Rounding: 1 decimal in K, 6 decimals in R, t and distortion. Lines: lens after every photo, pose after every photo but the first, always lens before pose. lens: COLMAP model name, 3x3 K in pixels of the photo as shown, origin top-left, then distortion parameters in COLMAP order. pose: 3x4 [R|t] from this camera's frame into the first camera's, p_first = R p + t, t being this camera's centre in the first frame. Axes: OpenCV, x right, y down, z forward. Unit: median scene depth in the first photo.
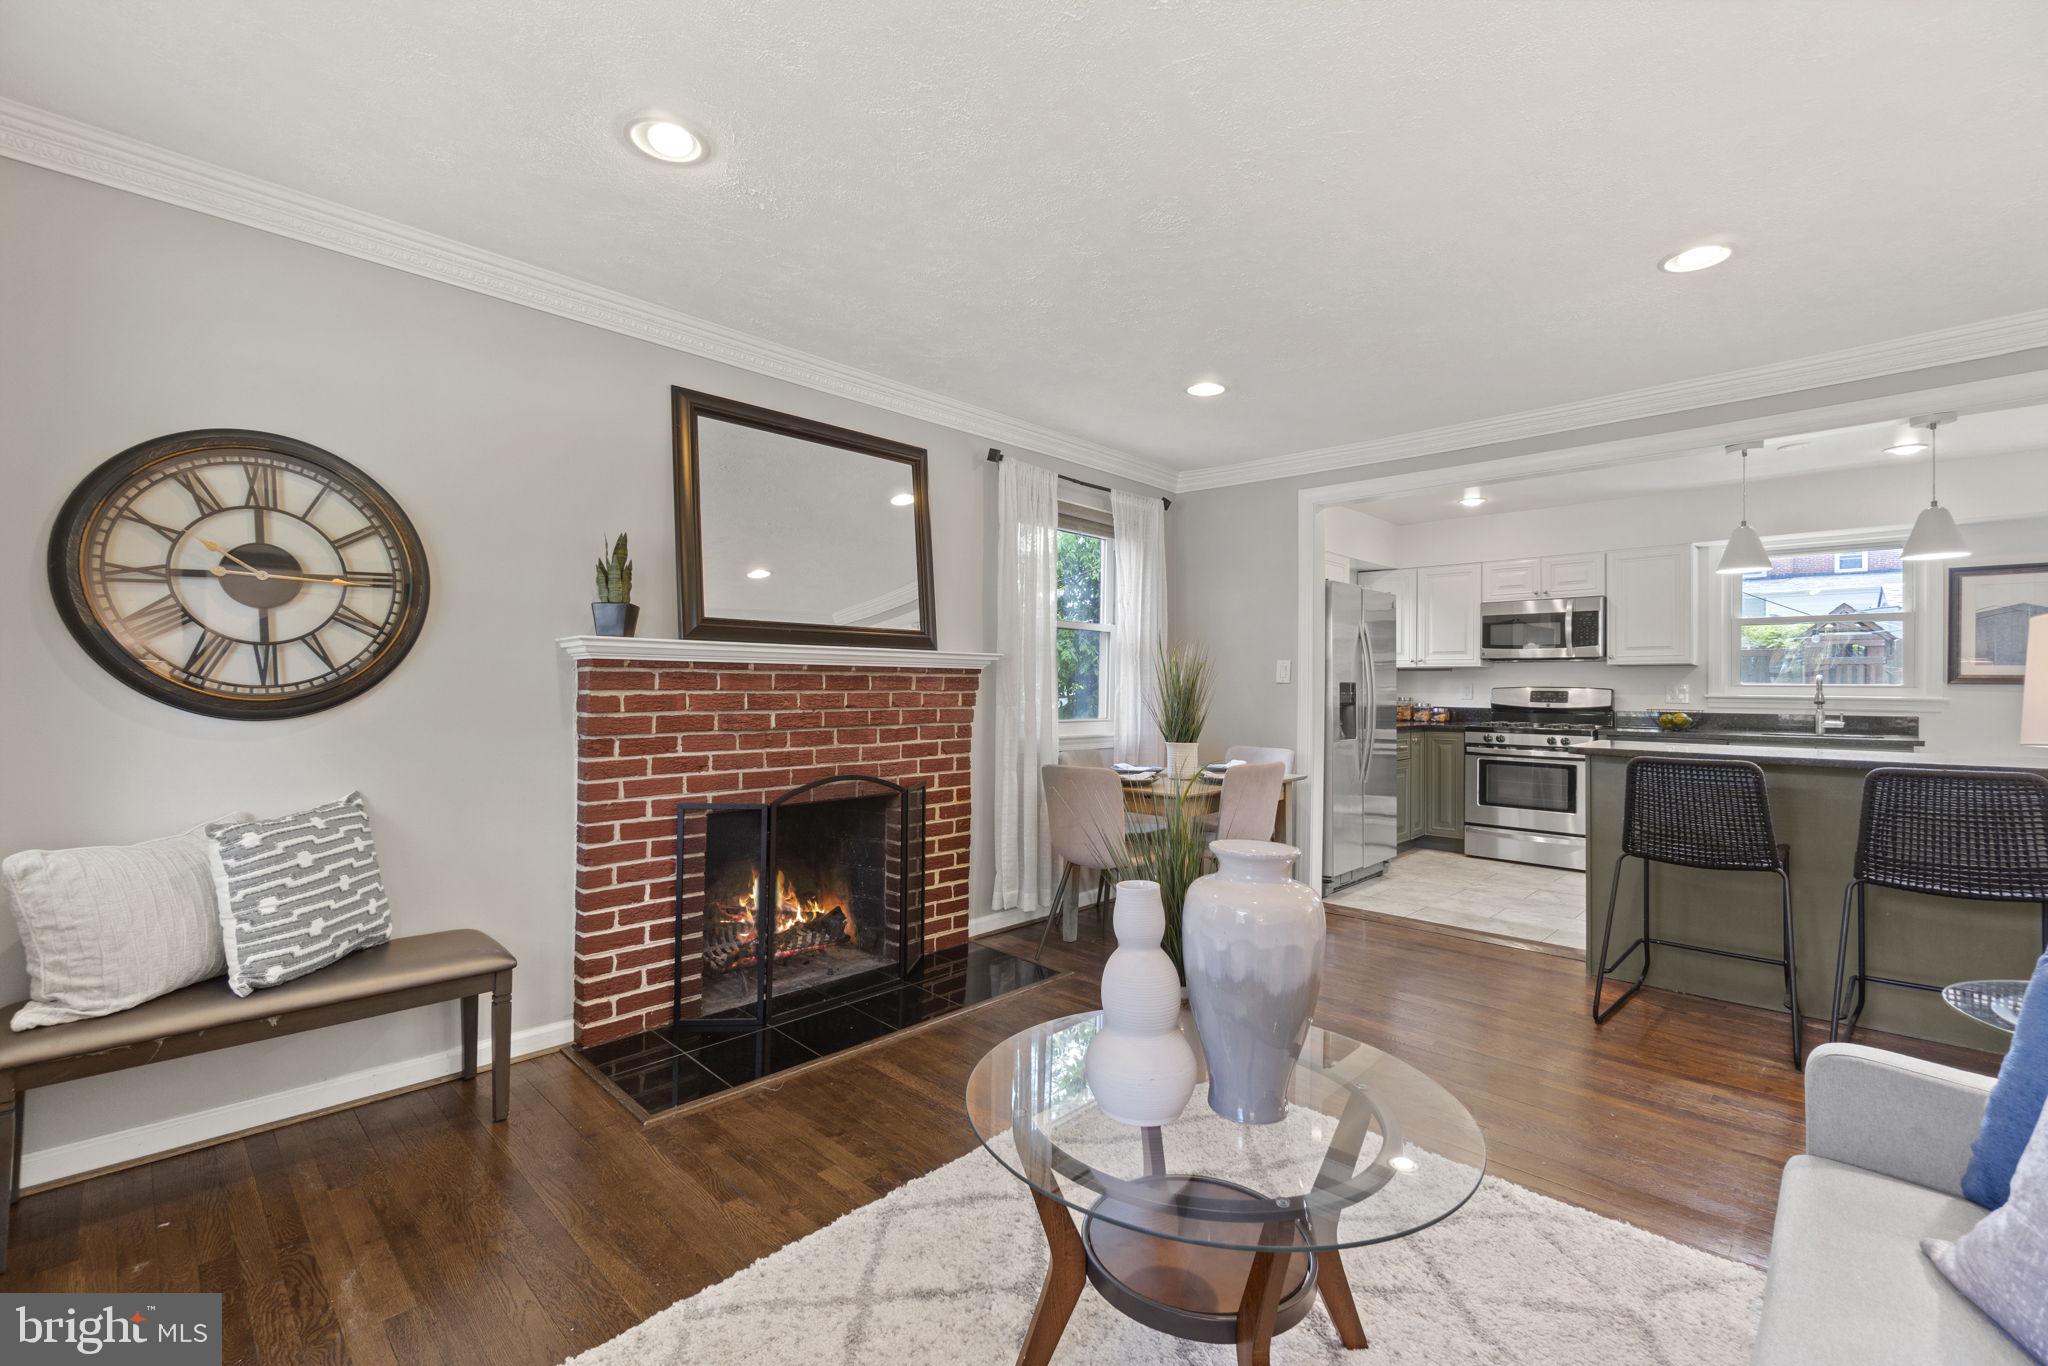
lens RADIAL K [[884.8, 0, 1020.8], [0, 884.8, 681.8], [0, 0, 1]] dist [0.000411, -0.000030]
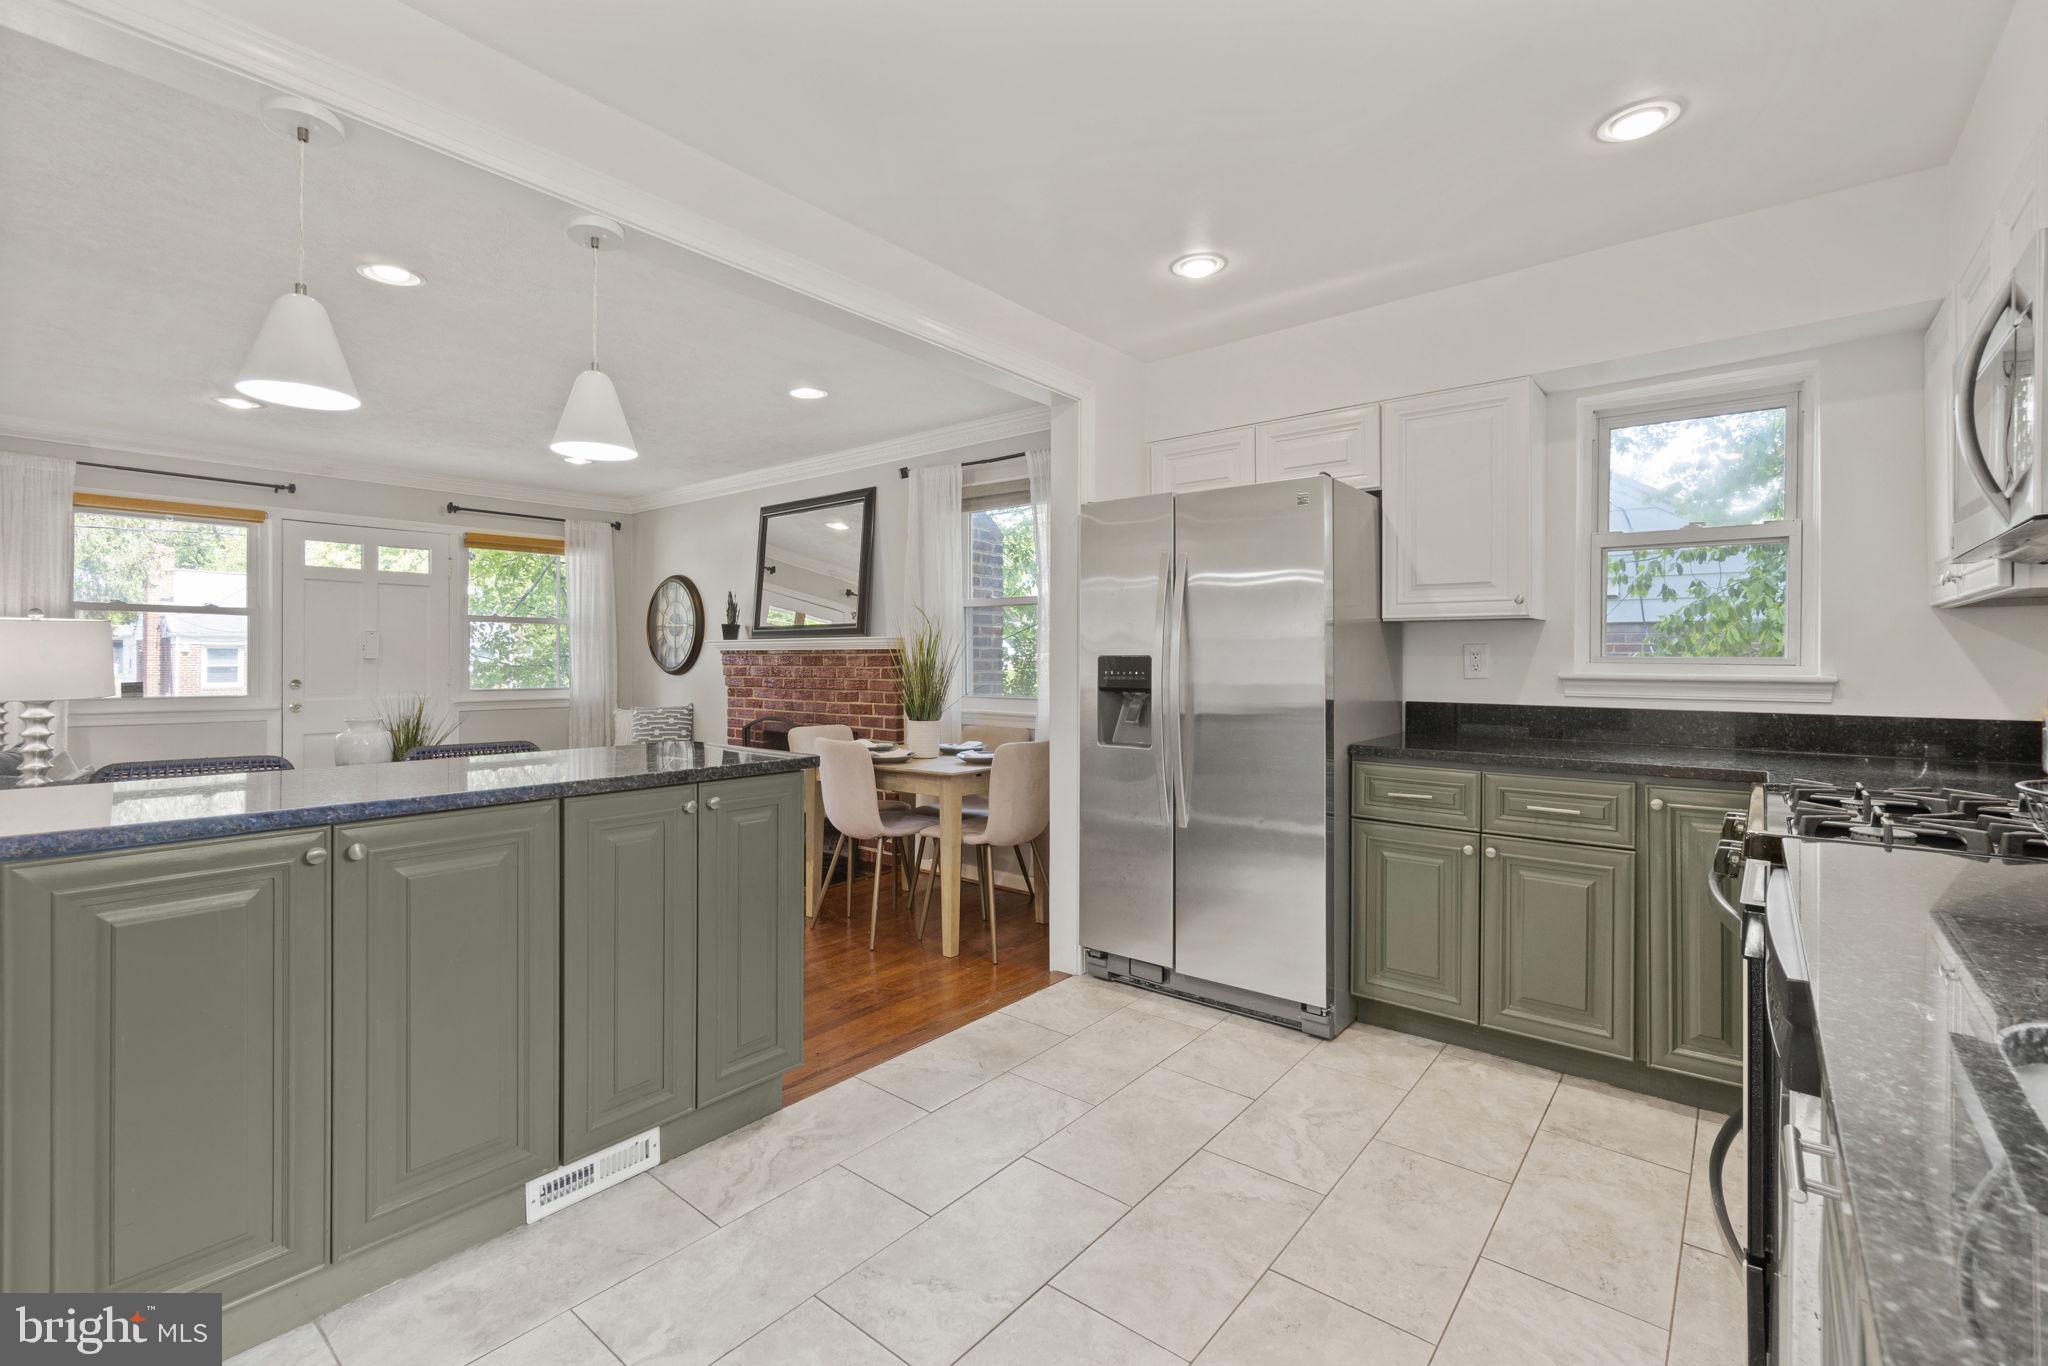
lens RADIAL K [[884.8, 0, 1013.5], [0, 884.8, 668.2], [0, 0, 1]] dist [0.000411, -0.000030]
pose [[0.081108, -0.000184, -0.996705, 1.231205], [0.002343, 0.999997, 0.000006, 0.012977], [0.996703, -0.002336, 0.081108, 1.086003]]
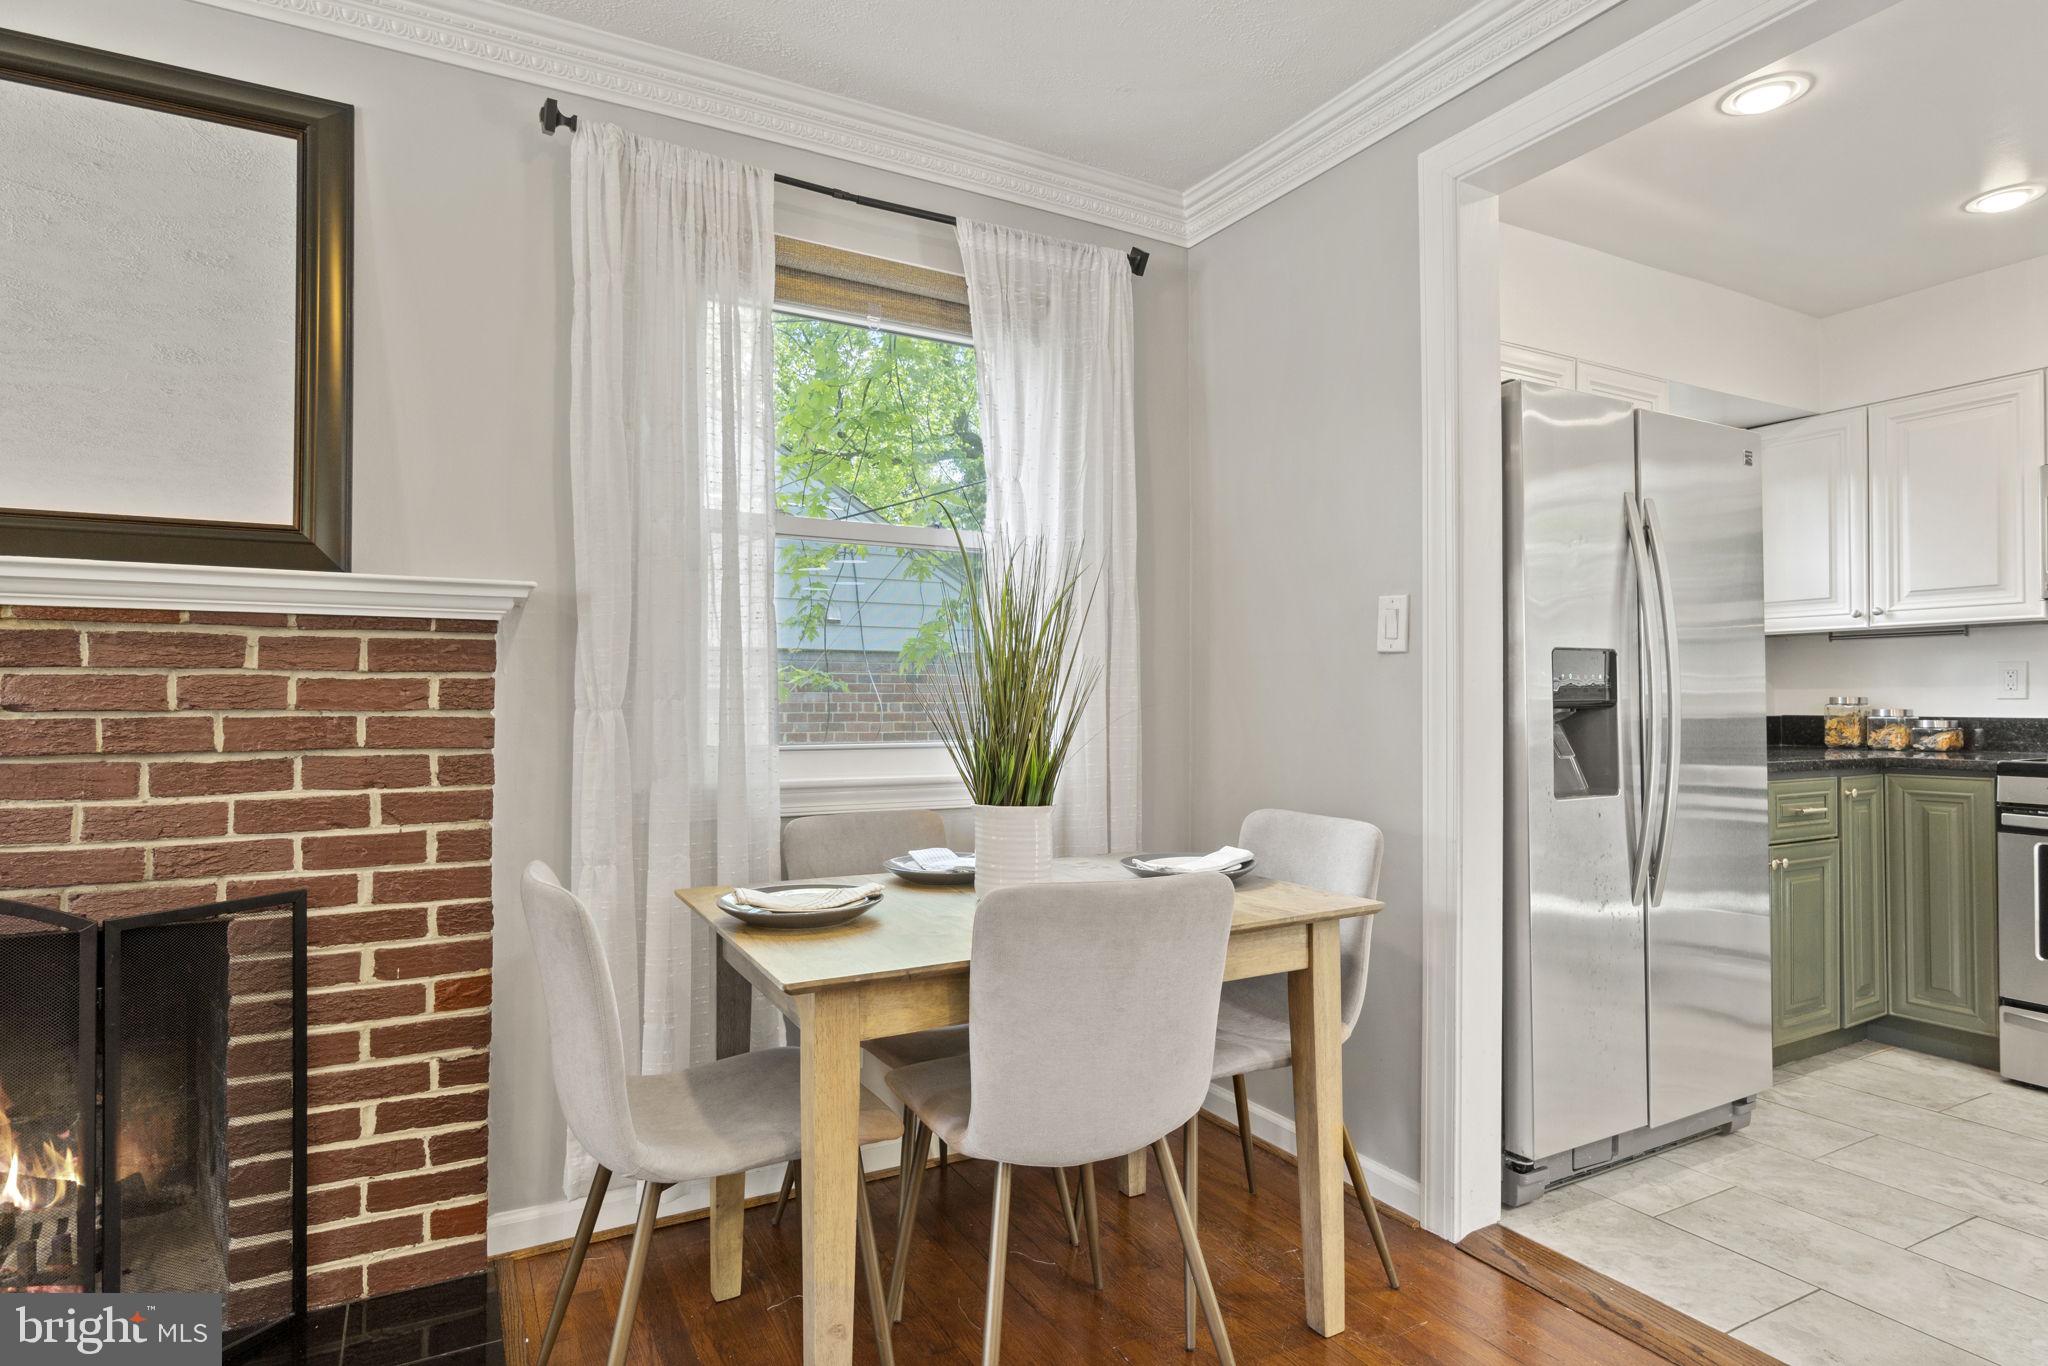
lens RADIAL K [[1067.7, 0, 1025.7], [0, 1067.7, 693.9], [0, 0, 1]] dist [0.004935, 0.000149]
pose [[0.952022, -0.013759, -0.305721, 0.350919], [0.011475, 0.999891, -0.009267, 0.028081], [0.305815, 0.005314, 0.952076, 0.602907]]
